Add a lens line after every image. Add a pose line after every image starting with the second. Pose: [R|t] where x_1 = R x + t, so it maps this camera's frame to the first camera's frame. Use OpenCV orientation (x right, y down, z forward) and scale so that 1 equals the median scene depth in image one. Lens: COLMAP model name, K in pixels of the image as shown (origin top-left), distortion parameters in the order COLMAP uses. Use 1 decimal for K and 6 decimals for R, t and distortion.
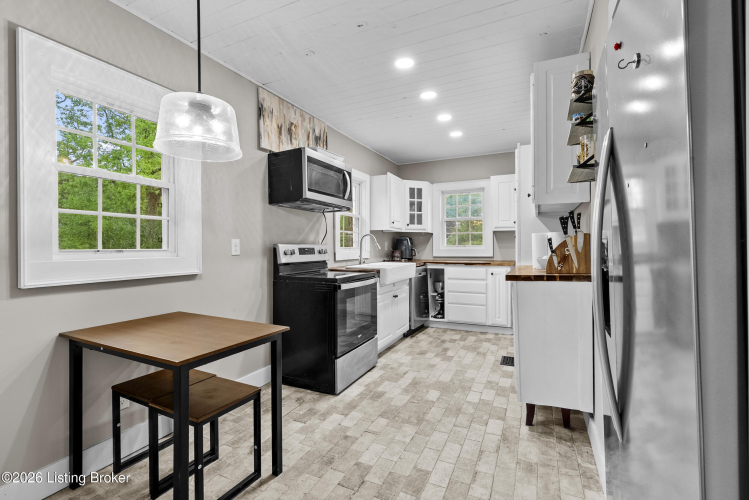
lens RADIAL K [[339.8, 0, 364.0], [0, 339.8, 245.8], [0, 0, 1]] dist [-0.002053, 0.000746]
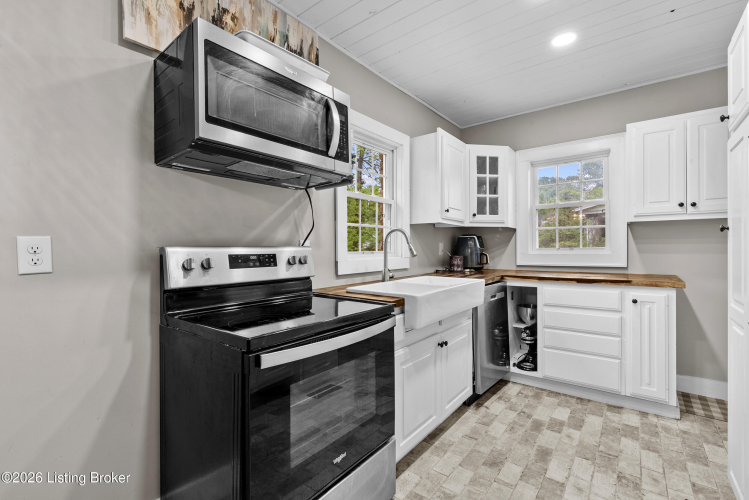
lens RADIAL K [[339.8, 0, 372.1], [0, 339.8, 249.6], [0, 0, 1]] dist [-0.002053, 0.000746]
pose [[0.980745, 0.000010, -0.195294, 0.092810], [0.001390, 0.999974, 0.007031, -0.003781], [0.195289, -0.007167, 0.980720, 0.480589]]
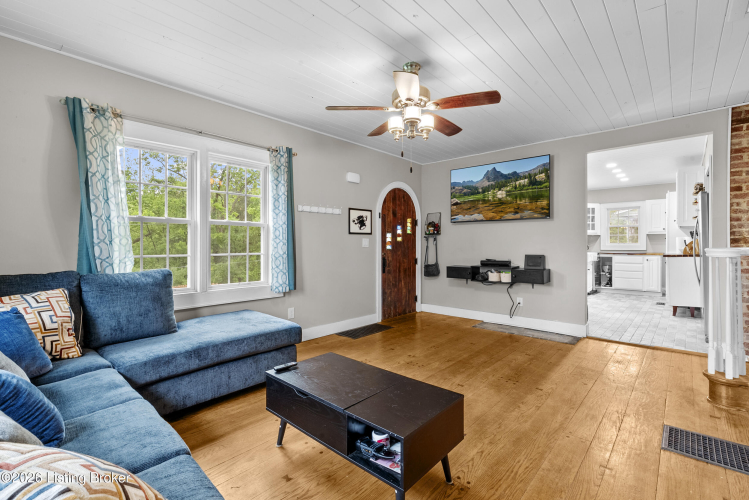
lens RADIAL K [[339.8, 0, 372.8], [0, 339.8, 245.8], [0, 0, 1]] dist [-0.002053, 0.000746]
pose [[0.964880, 0.006161, -0.262619, -0.605731], [-0.004025, 0.999954, 0.008673, 0.004271], [0.262660, -0.007311, 0.964861, -1.203986]]
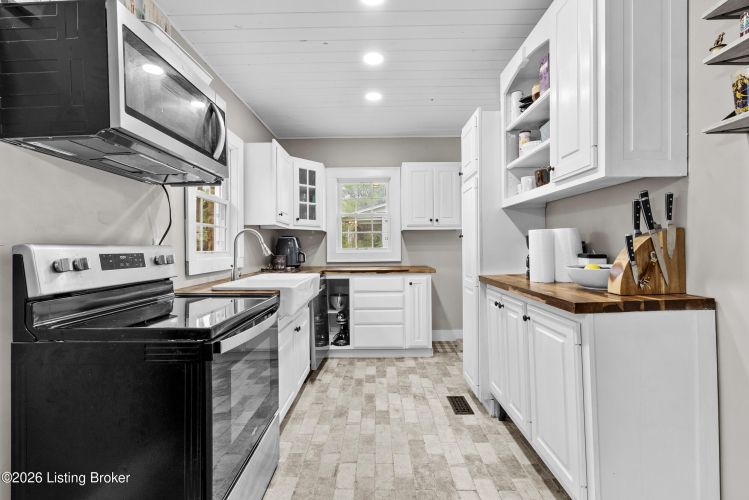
lens RADIAL K [[339.8, 0, 374.8], [0, 339.8, 247.1], [0, 0, 1]] dist [-0.002053, 0.000746]
pose [[0.896384, -0.001158, 0.443277, -0.060736], [0.002916, 0.999990, -0.003284, -0.000262], [-0.443269, 0.004237, 0.896378, 0.394049]]
